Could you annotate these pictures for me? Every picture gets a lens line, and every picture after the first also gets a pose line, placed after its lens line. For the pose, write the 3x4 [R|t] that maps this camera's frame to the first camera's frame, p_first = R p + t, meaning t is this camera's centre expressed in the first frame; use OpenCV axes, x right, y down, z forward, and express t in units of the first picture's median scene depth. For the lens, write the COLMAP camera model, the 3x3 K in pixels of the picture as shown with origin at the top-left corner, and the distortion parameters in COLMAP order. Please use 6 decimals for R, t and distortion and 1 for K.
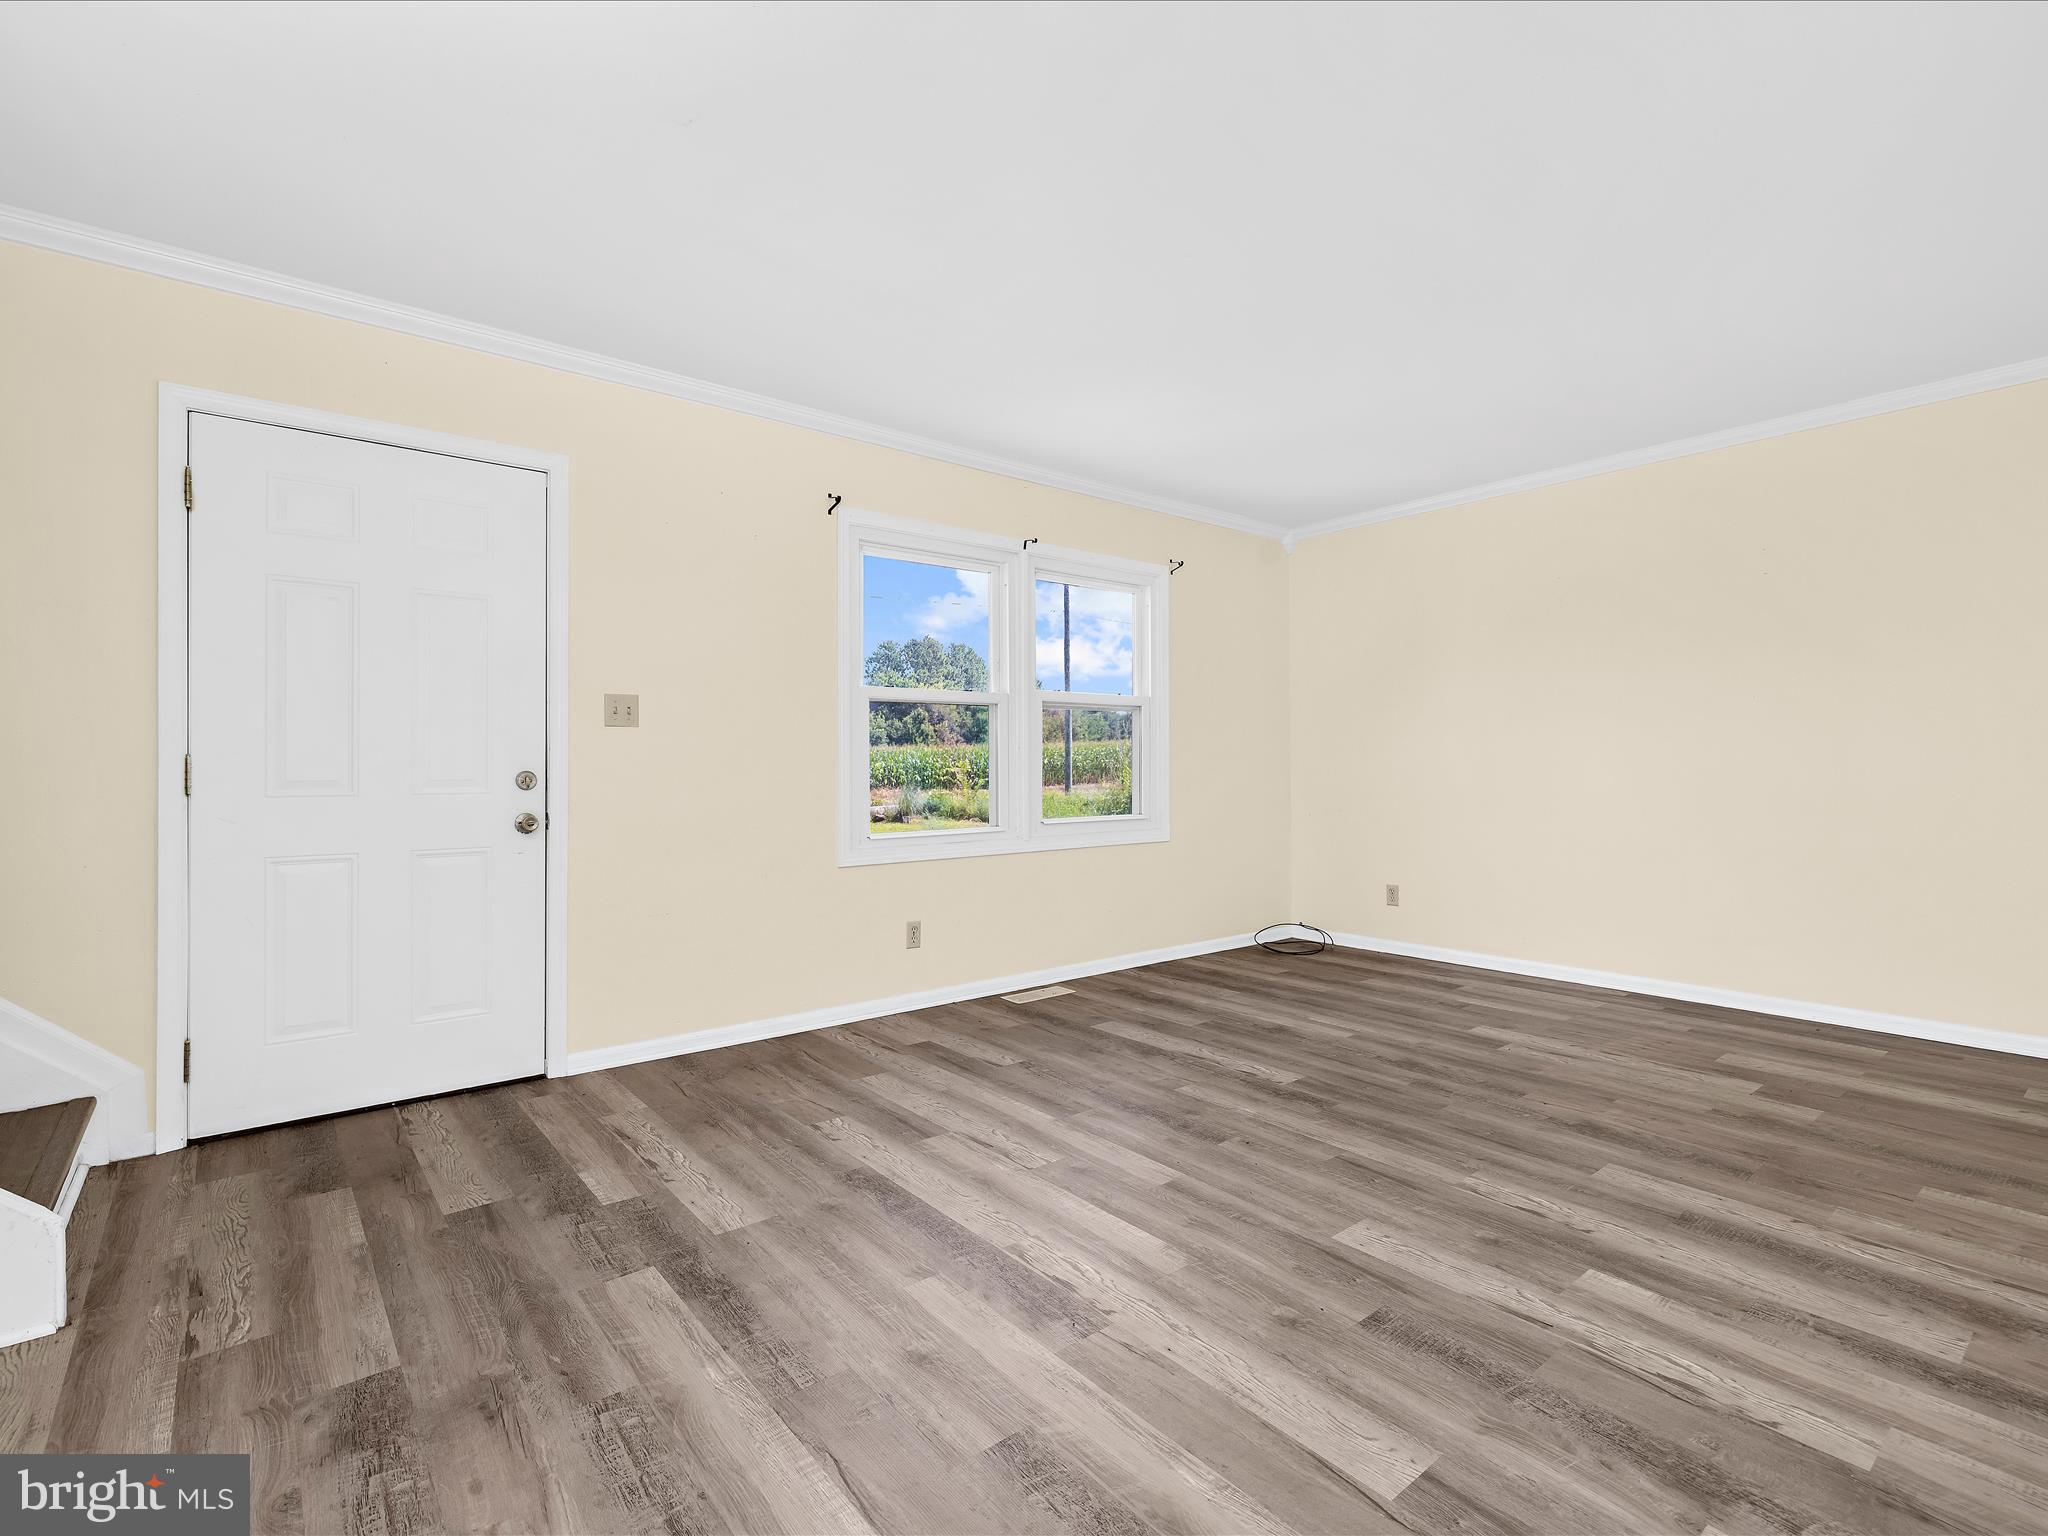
lens RADIAL K [[977.7, 0, 1022.3], [0, 977.7, 758.2], [0, 0, 1]] dist [-0.001082, 0.000520]
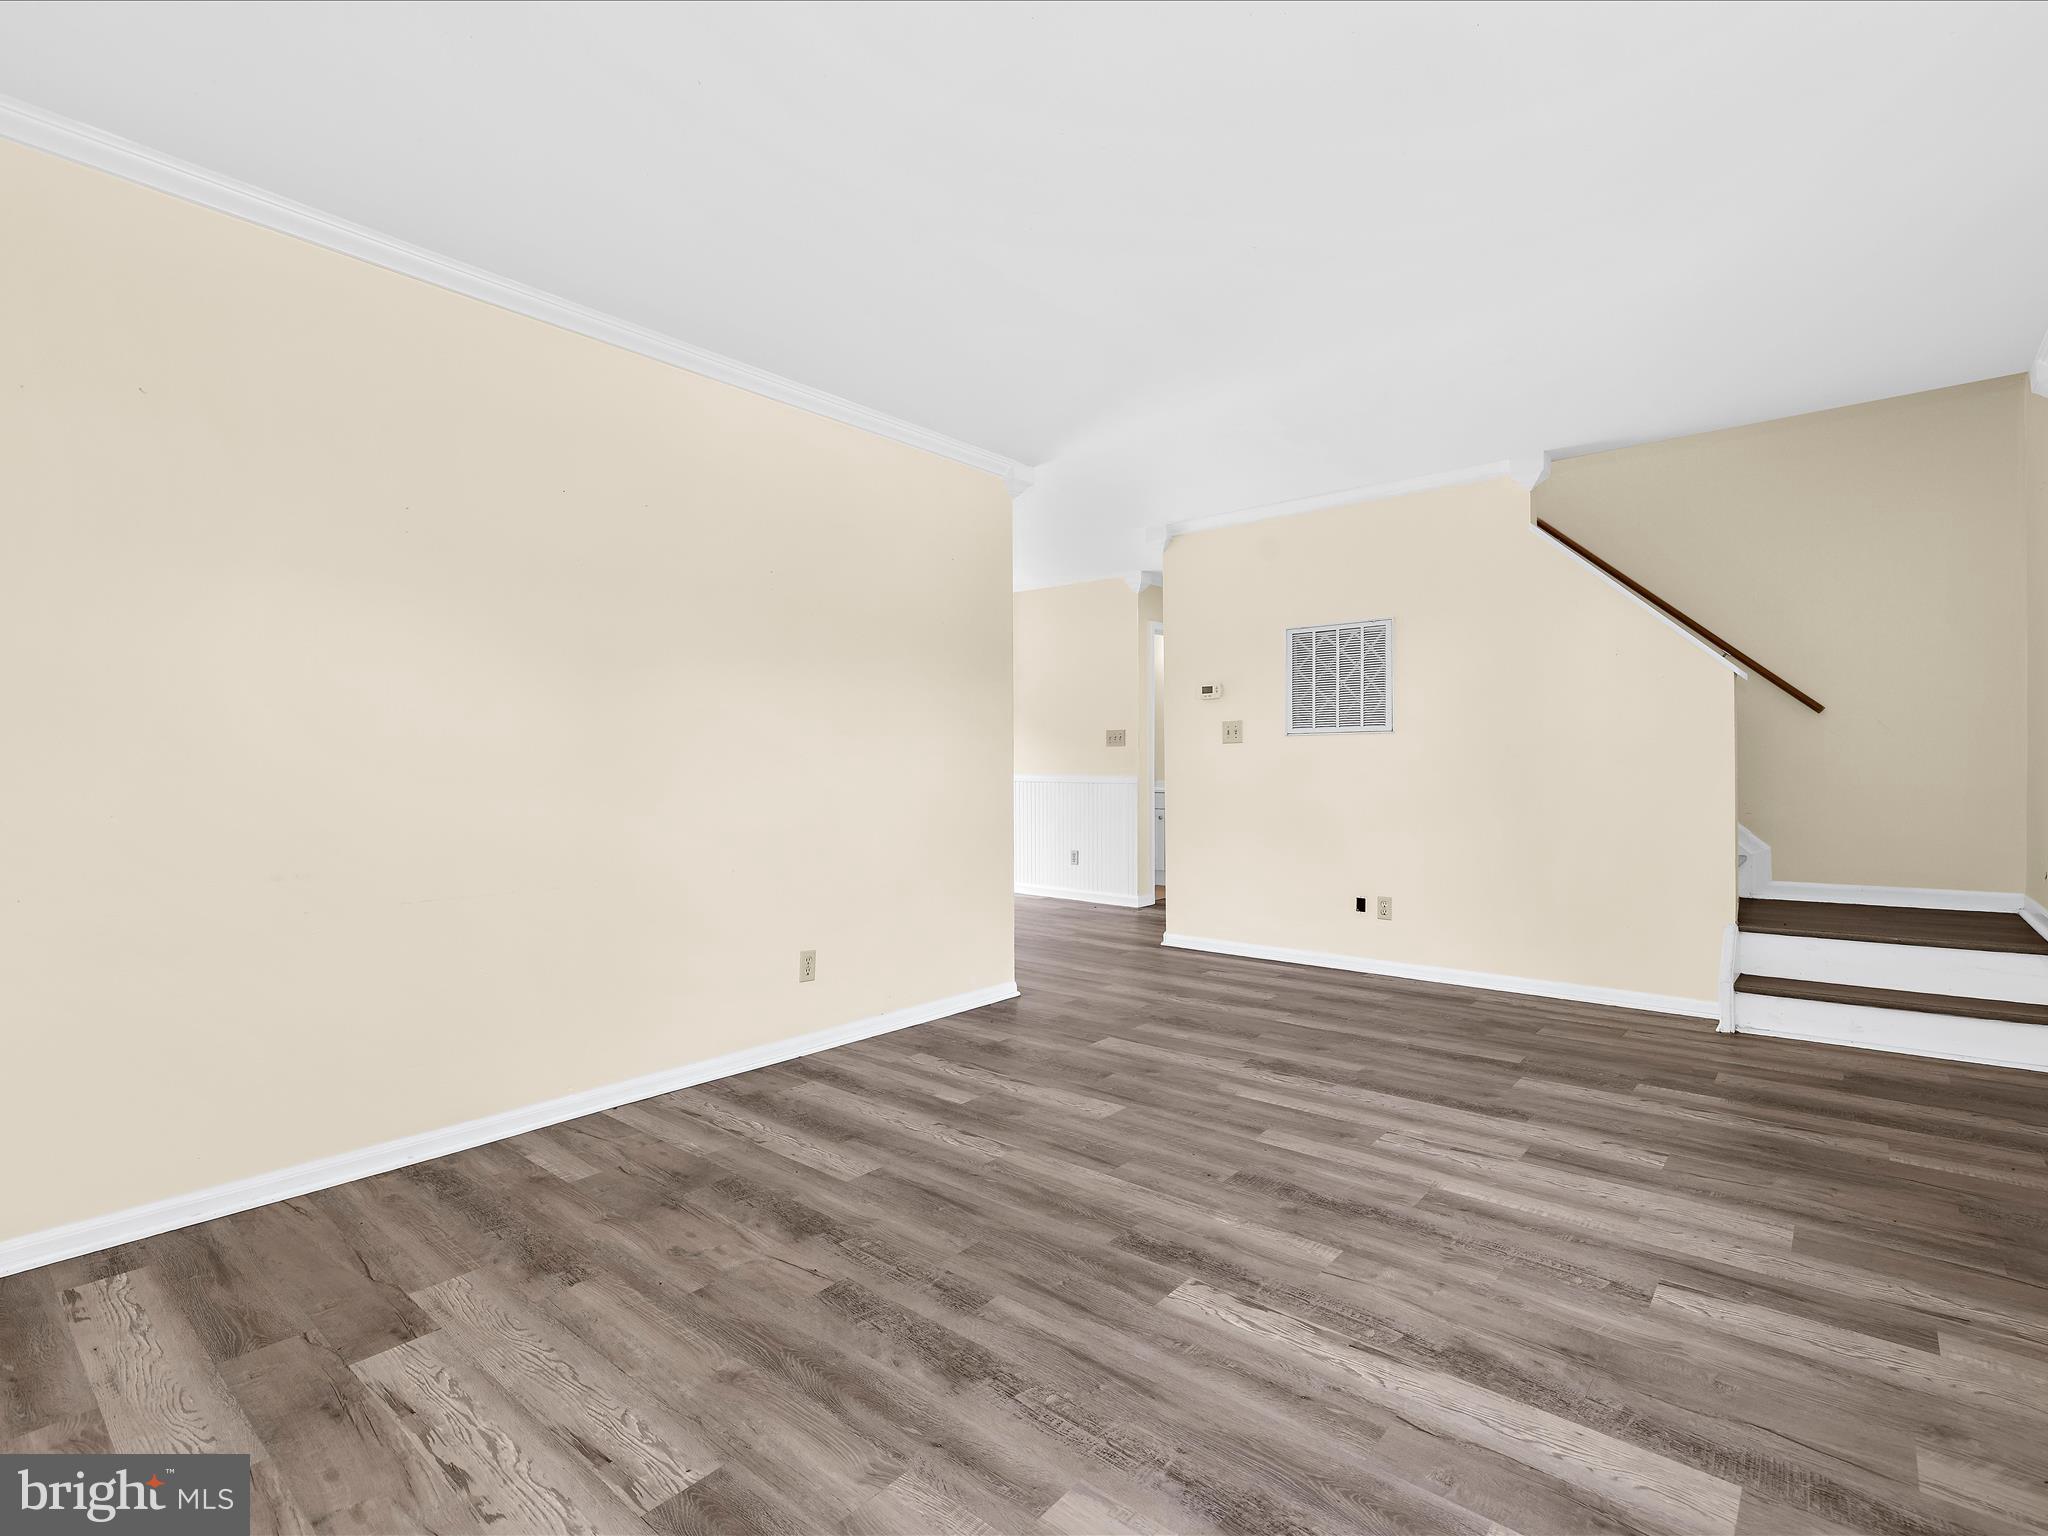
lens RADIAL K [[977.7, 0, 1022.3], [0, 977.7, 758.2], [0, 0, 1]] dist [-0.001082, 0.000520]
pose [[-0.983777, 0.009022, -0.179167, 0.590254], [0.010962, 0.999892, -0.009839, 0.005289], [0.179058, -0.011644, -0.983770, 1.961106]]
